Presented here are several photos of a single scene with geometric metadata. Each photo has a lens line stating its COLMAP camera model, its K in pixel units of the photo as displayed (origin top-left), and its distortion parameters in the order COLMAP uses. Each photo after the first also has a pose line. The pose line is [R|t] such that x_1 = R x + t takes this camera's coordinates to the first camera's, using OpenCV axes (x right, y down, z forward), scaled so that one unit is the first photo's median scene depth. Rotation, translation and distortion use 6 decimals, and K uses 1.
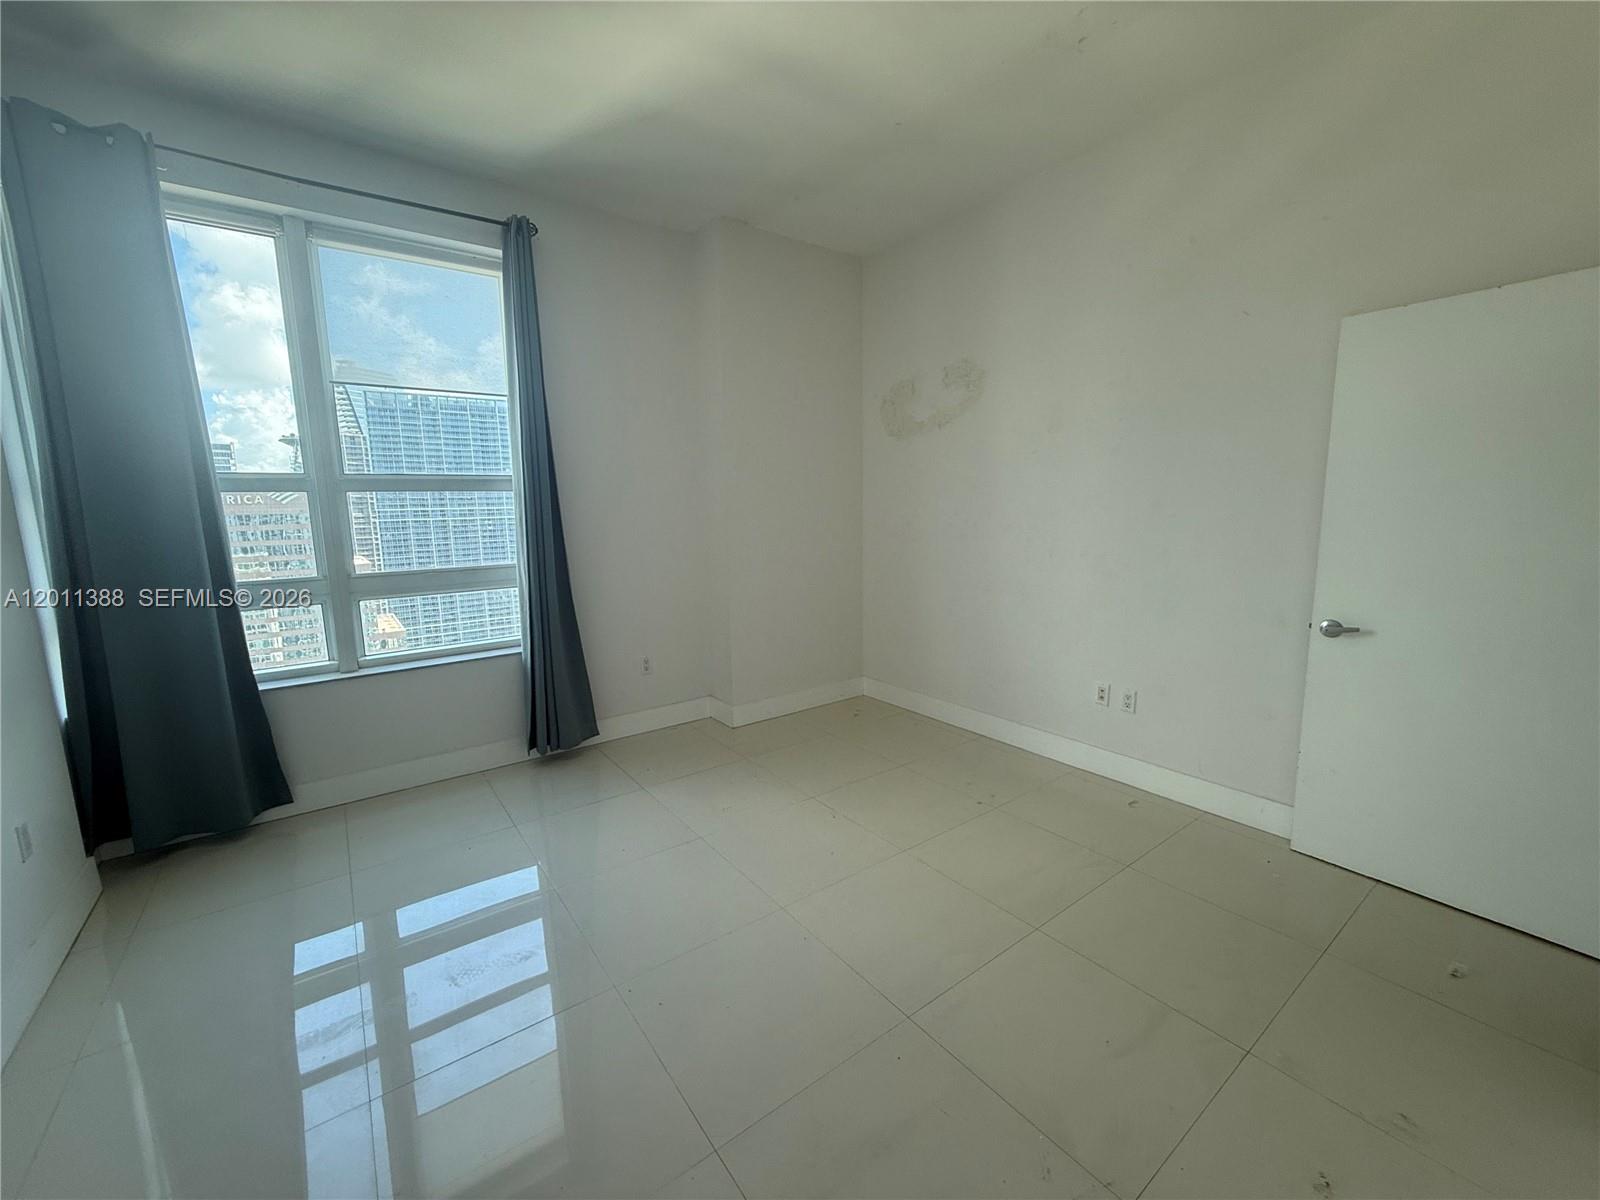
lens RADIAL K [[637.8, 0, 805.9], [0, 637.8, 598.4], [0, 0, 1]] dist [0.000158, 0.000697]
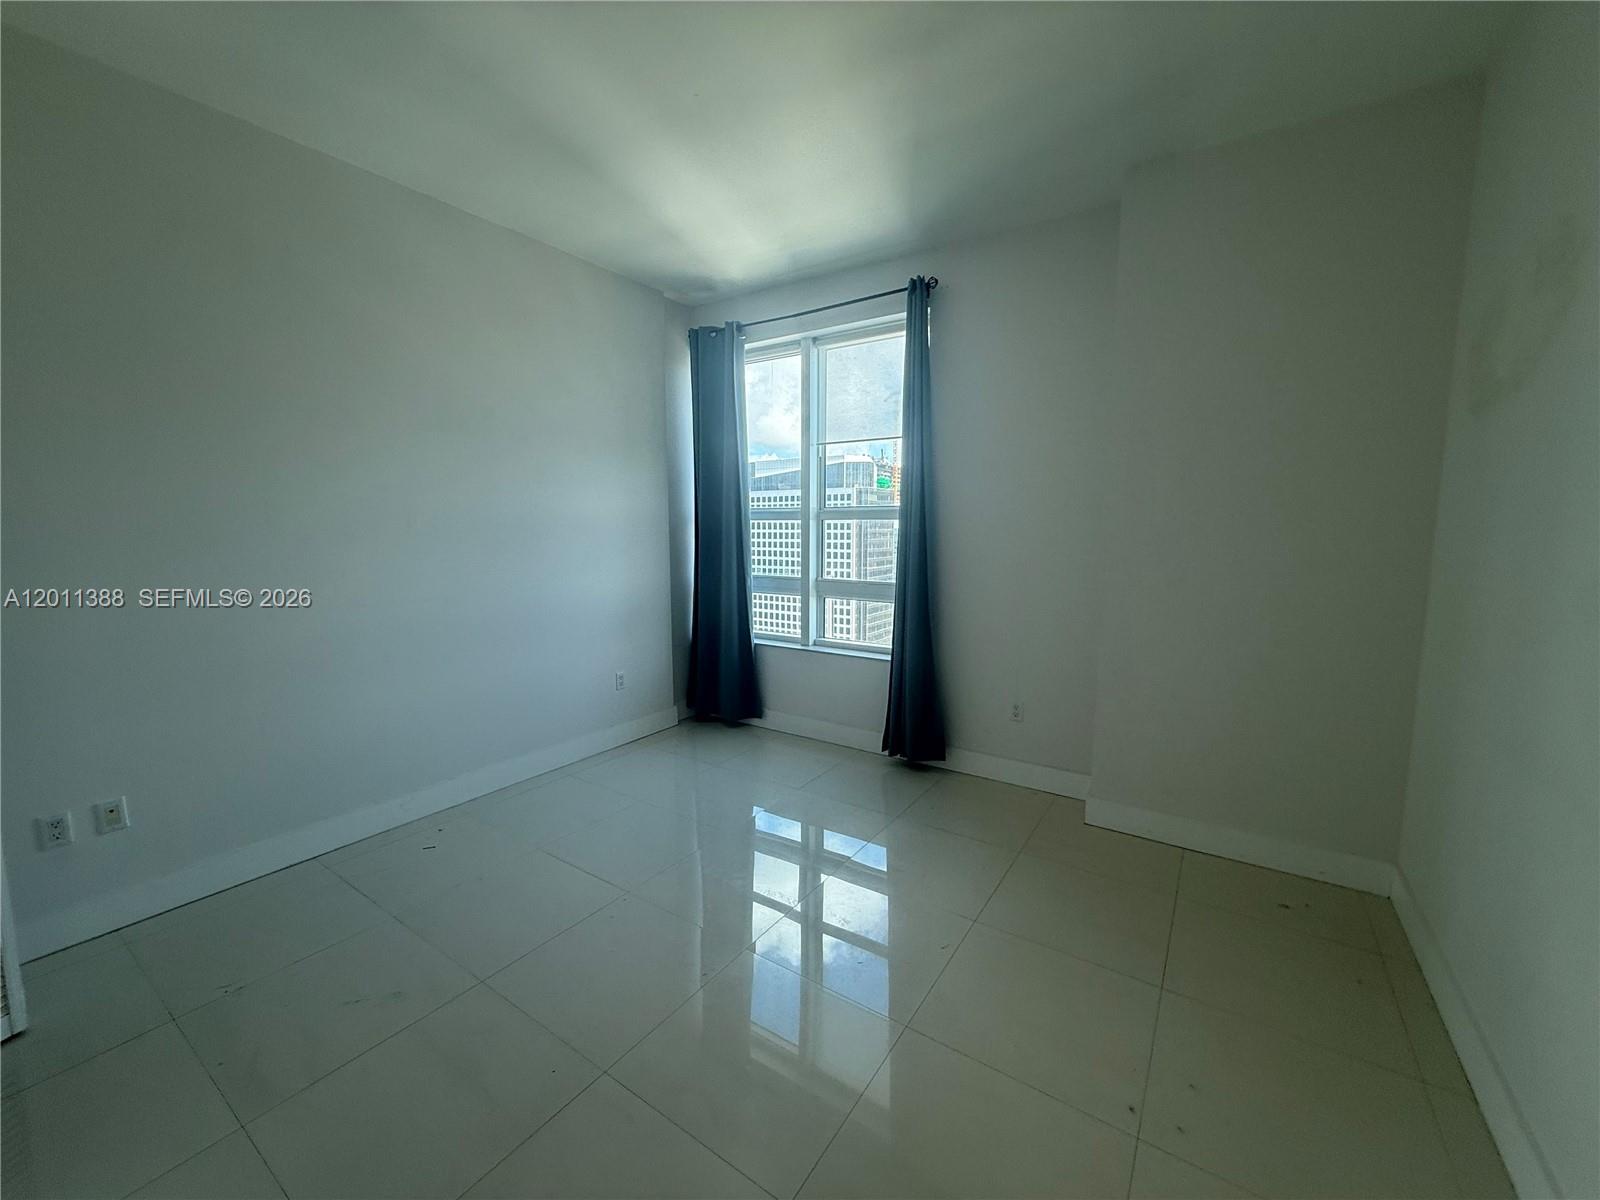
lens RADIAL K [[637.8, 0, 803.6], [0, 637.8, 600.4], [0, 0, 1]] dist [0.000158, 0.000697]
pose [[0.334381, 0.129184, -0.933542, 0.603695], [-0.150927, 0.985116, 0.082261, -0.101017], [0.930274, 0.113390, 0.348902, 0.486395]]
